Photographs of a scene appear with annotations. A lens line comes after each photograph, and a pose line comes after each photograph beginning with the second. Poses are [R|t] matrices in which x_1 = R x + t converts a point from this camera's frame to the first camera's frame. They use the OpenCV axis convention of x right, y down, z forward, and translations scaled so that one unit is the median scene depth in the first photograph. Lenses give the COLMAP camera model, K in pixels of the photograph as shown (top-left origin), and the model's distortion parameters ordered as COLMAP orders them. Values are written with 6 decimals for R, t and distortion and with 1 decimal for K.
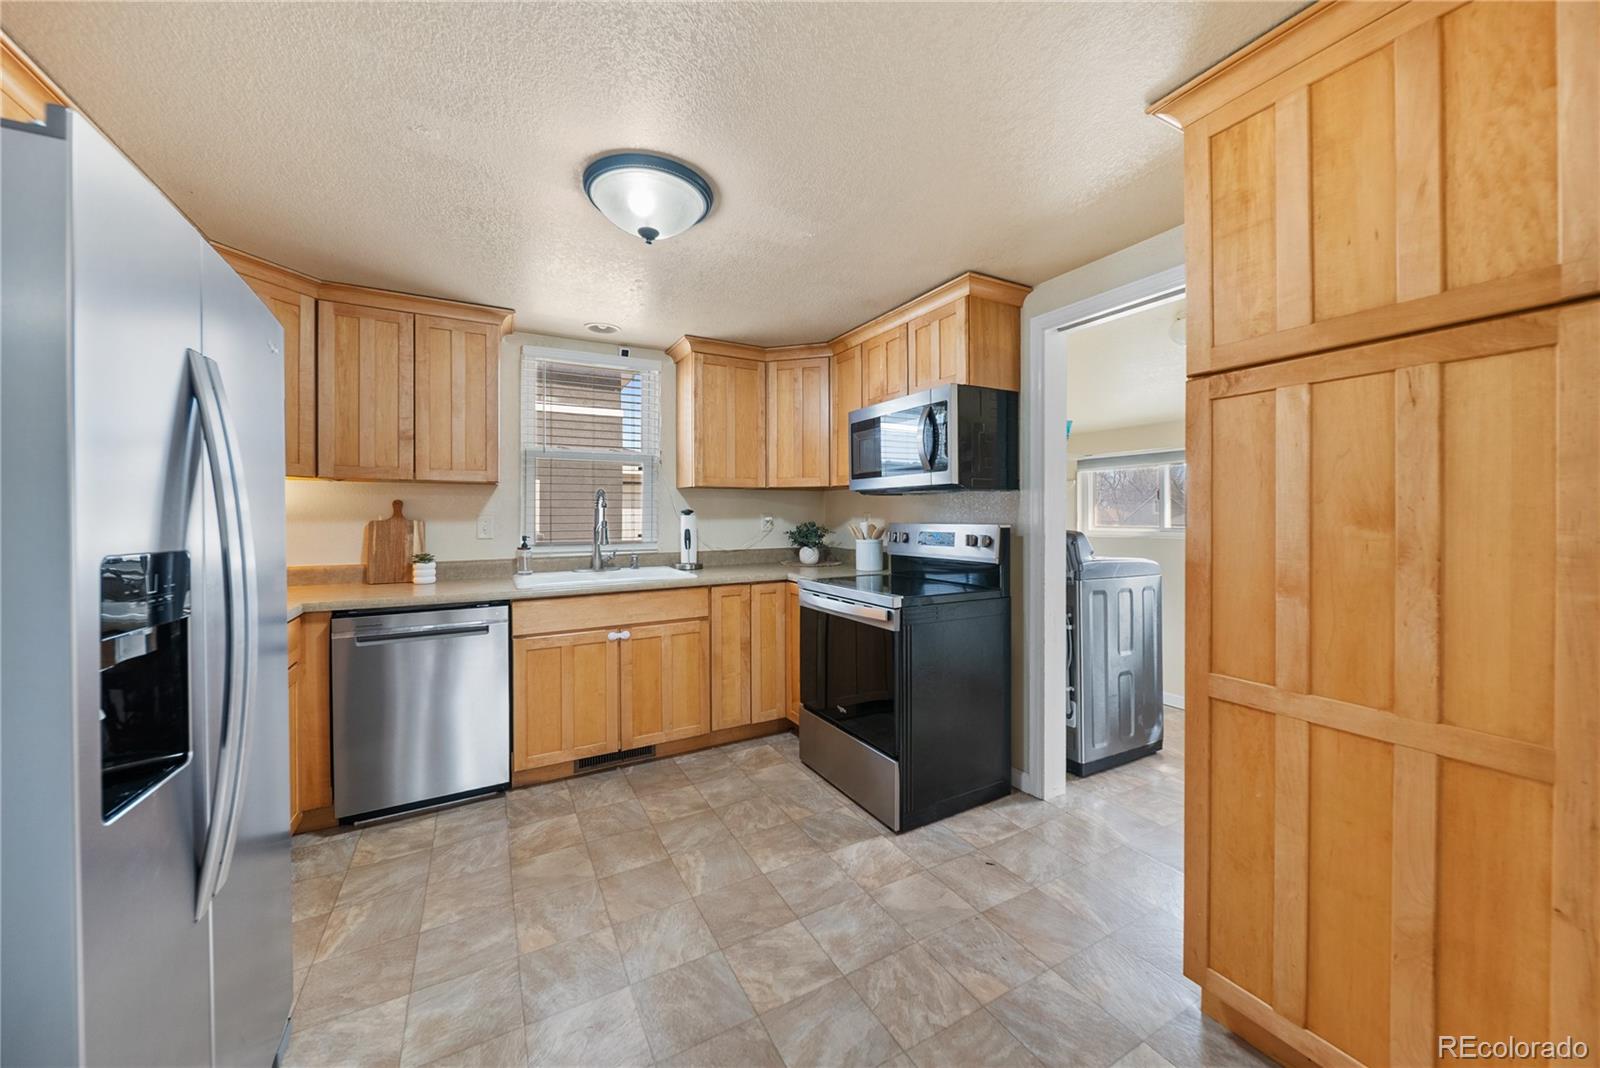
lens RADIAL K [[569.2, 0, 796.6], [0, 569.2, 512.2], [0, 0, 1]] dist [-0.000345, -0.000137]
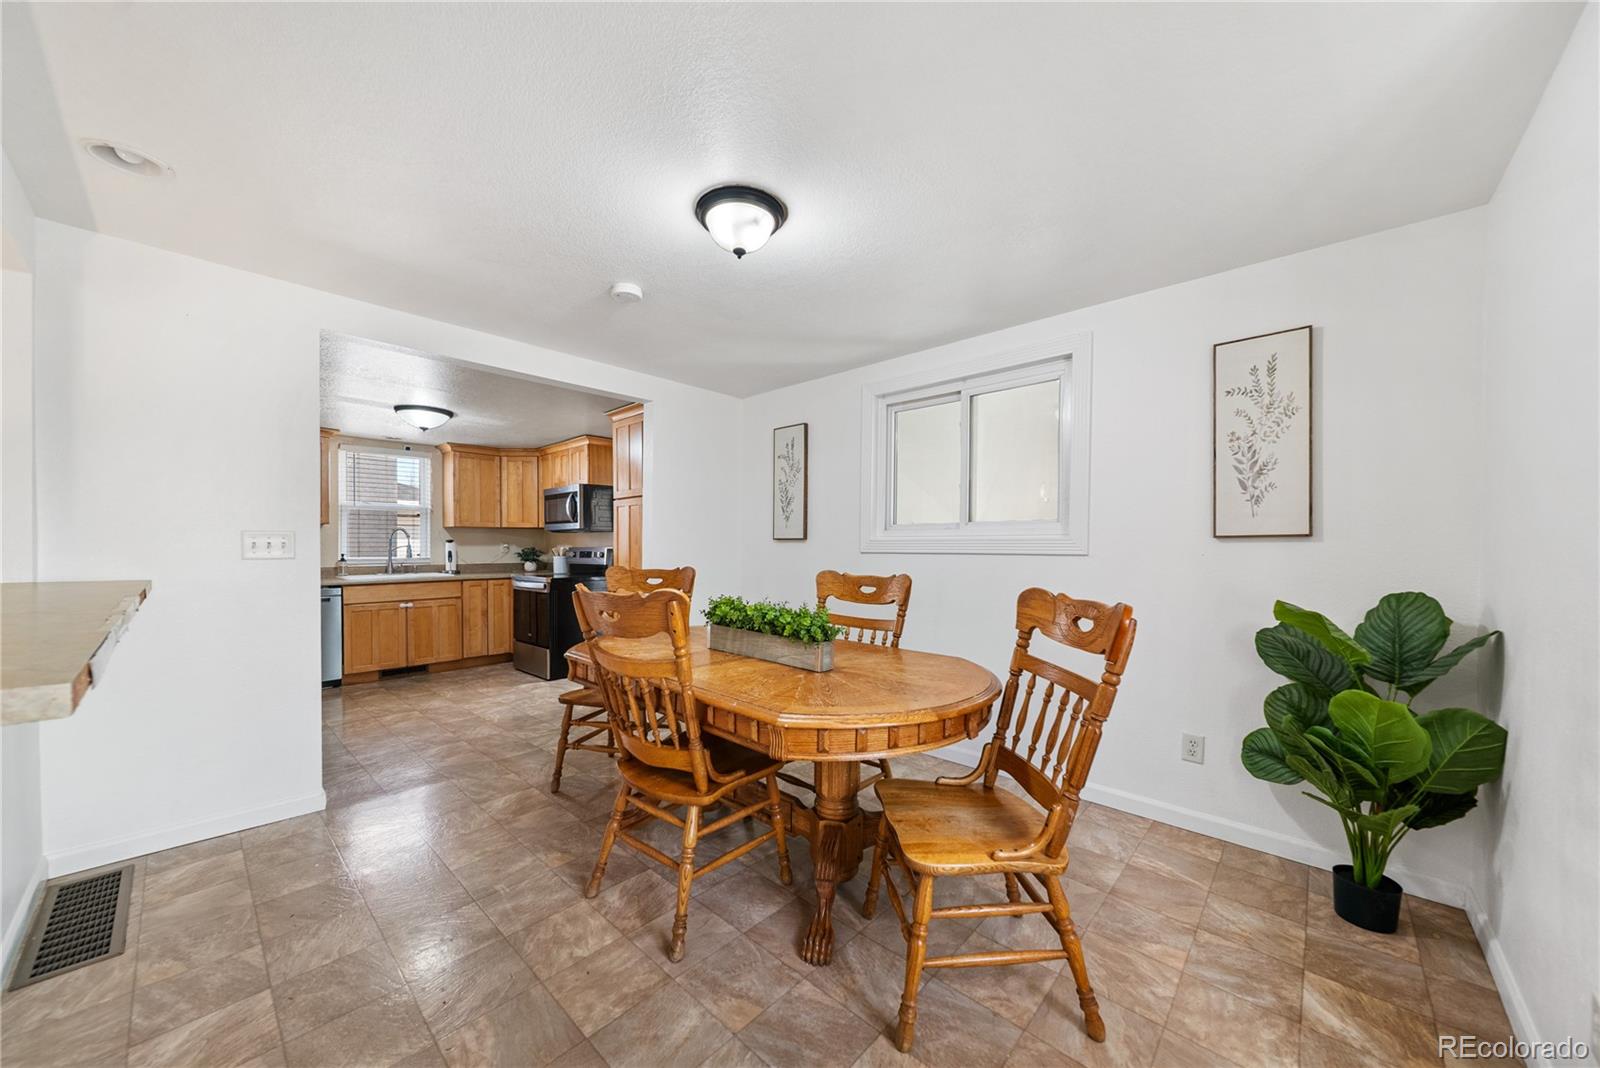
lens RADIAL K [[571.1, 0, 793.6], [0, 571.1, 551.9], [0, 0, 1]] dist [-0.002286, -0.000253]
pose [[0.949215, 0.000311, 0.314629, 0.308653], [-0.004128, 0.999926, 0.011467, 0.010561], [-0.314602, -0.012183, 0.949146, -1.183278]]
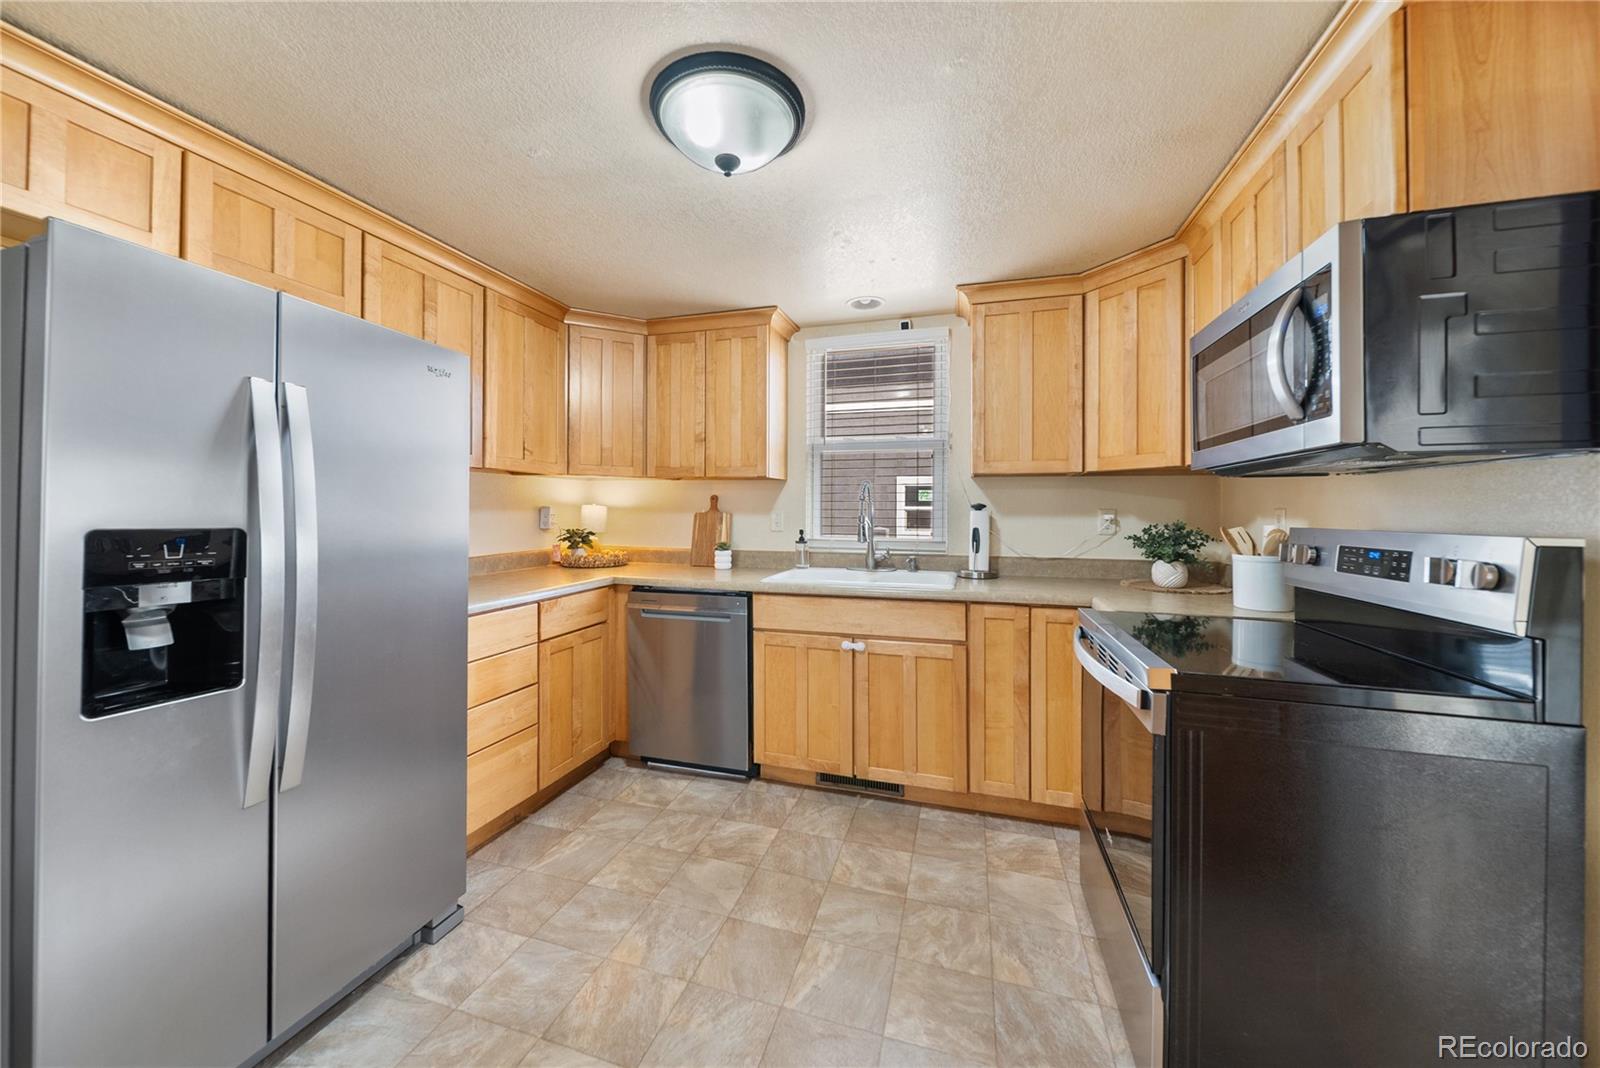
lens RADIAL K [[566.5, 0, 796.2], [0, 566.5, 508.2], [0, 0, 1]] dist [-0.000438, -0.000087]
pose [[0.696648, 0.003973, -0.717402, 0.247608], [-0.006010, 0.999982, -0.000299, 0.004553], [0.717388, 0.004520, 0.696659, 0.317535]]
